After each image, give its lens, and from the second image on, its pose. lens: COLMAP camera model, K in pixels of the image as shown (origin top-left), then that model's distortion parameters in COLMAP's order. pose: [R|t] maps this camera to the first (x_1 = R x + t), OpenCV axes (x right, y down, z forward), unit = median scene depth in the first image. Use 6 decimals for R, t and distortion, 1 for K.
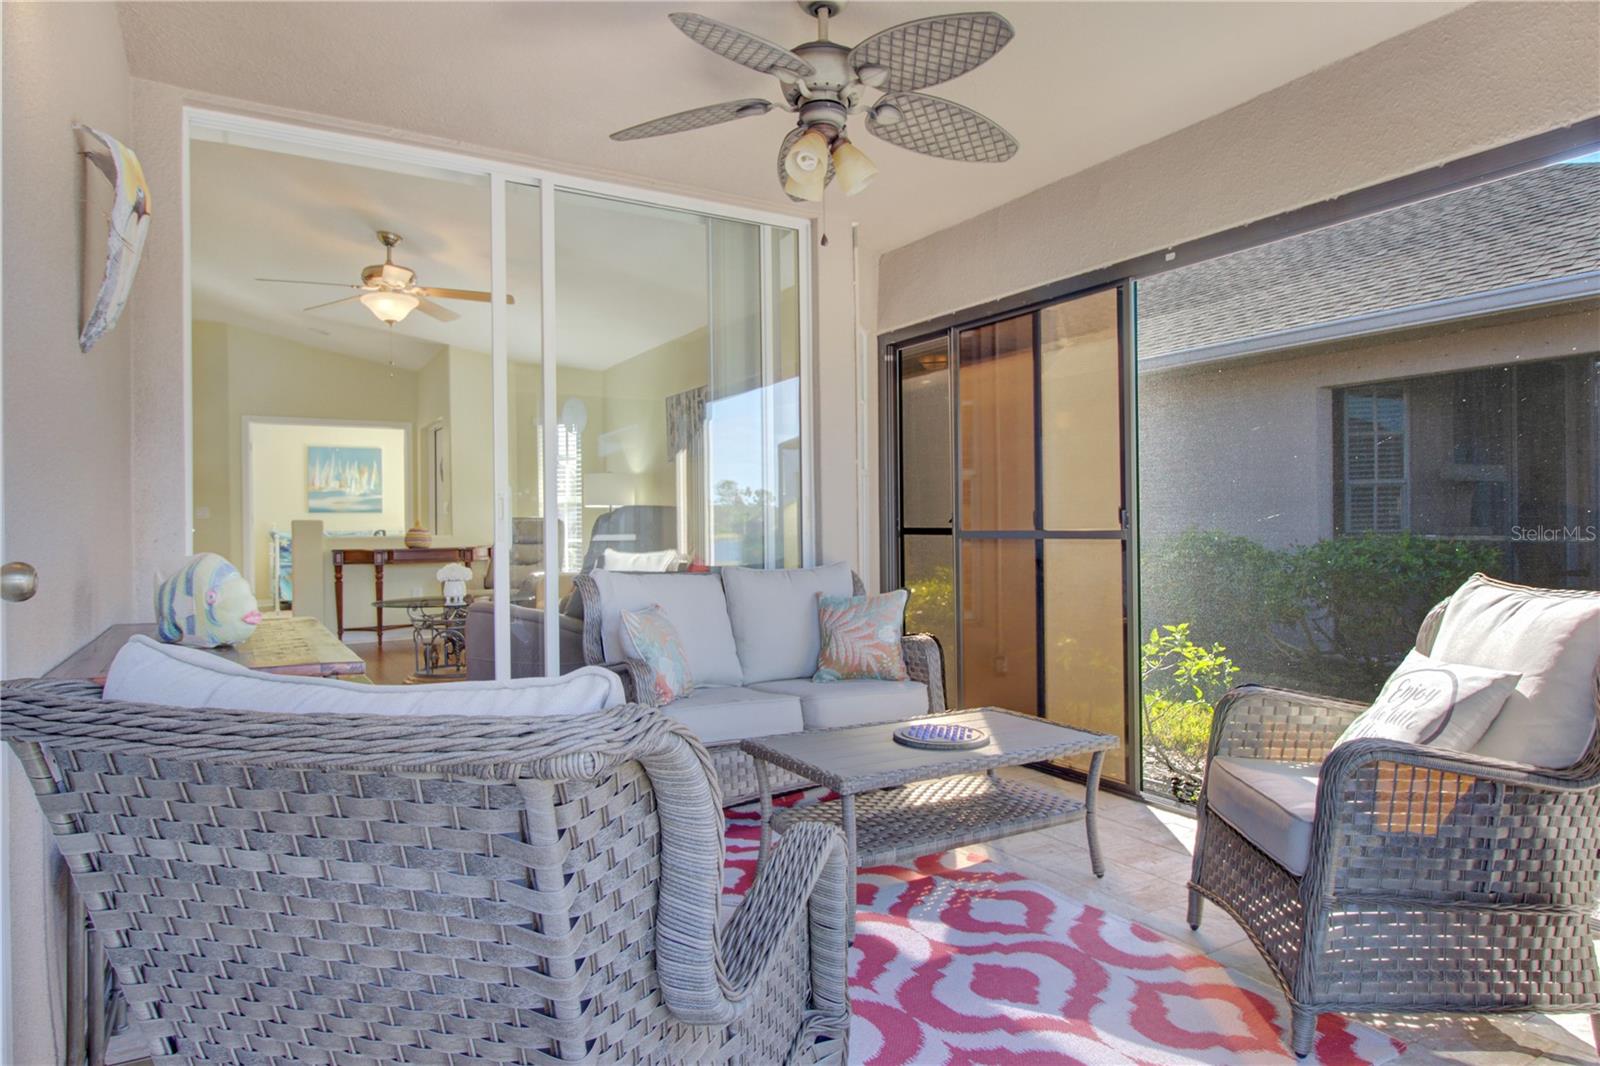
lens RADIAL K [[936.8, 0, 806.1], [0, 936.8, 526.7], [0, 0, 1]] dist [0.013259, -0.008126]
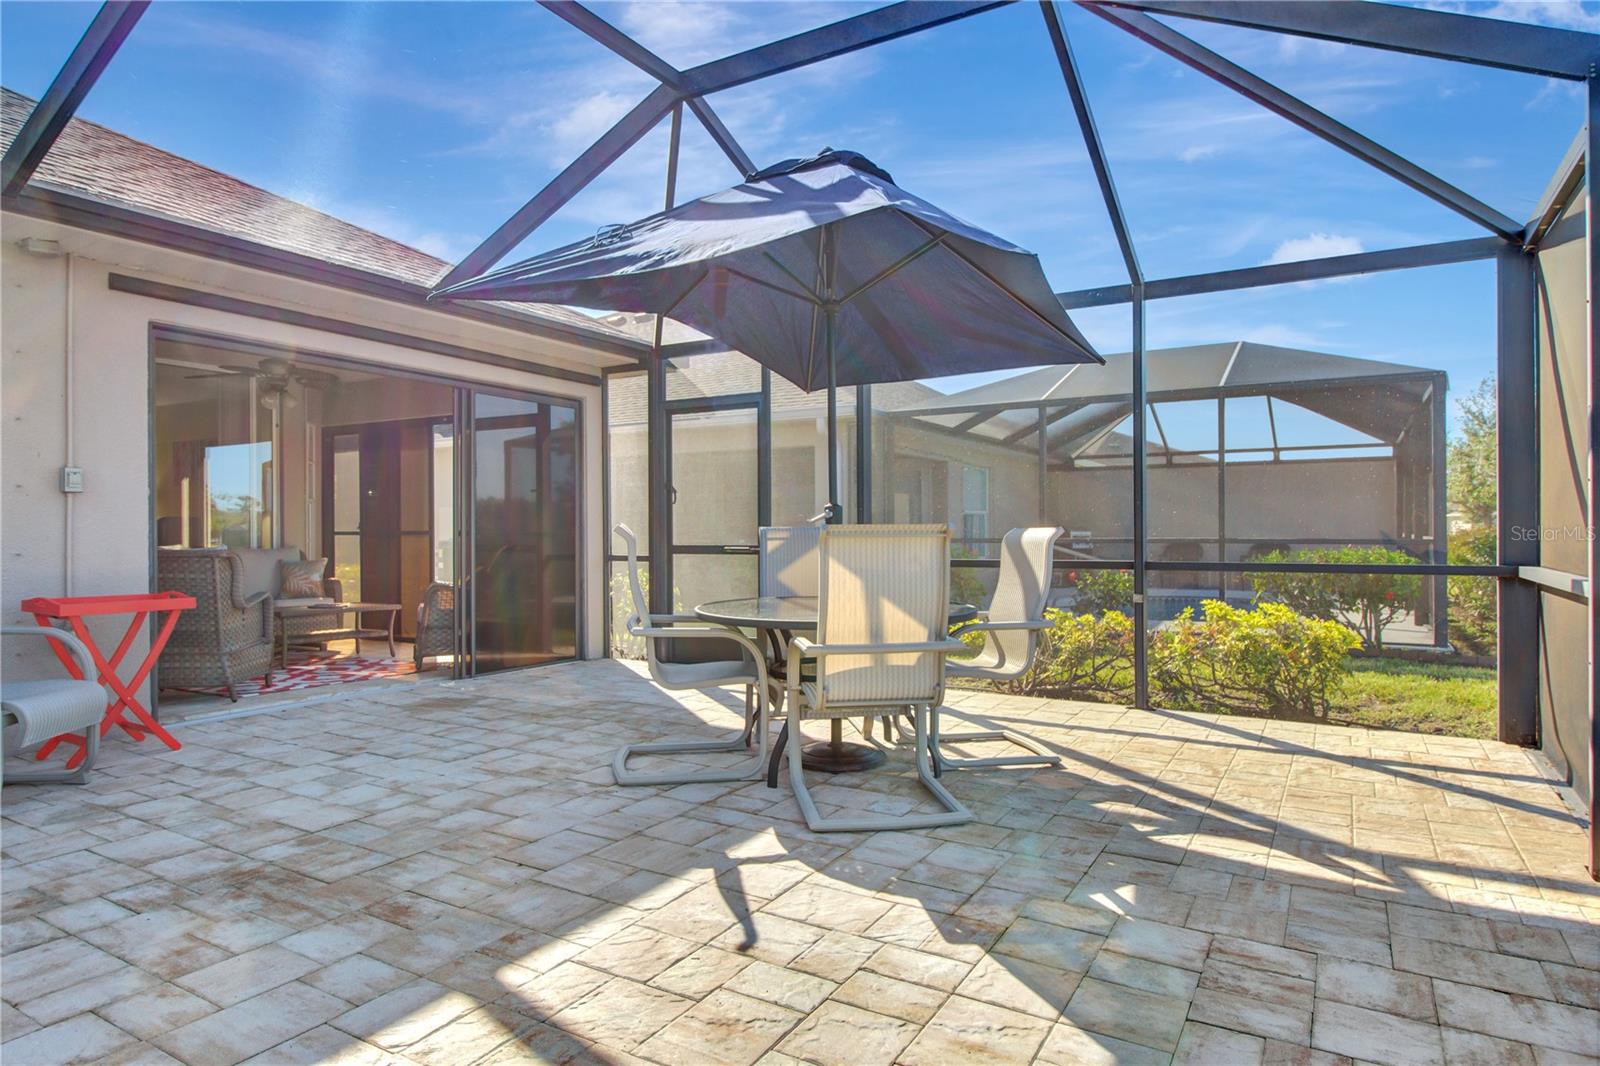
lens RADIAL K [[936.8, 0, 802.0], [0, 936.8, 536.3], [0, 0, 1]] dist [0.013259, -0.008126]
pose [[0.882404, 0.004538, 0.470470, 0.048761], [-0.004464, 0.999989, -0.001273, 0.014598], [-0.470471, -0.000977, 0.882415, -1.279604]]
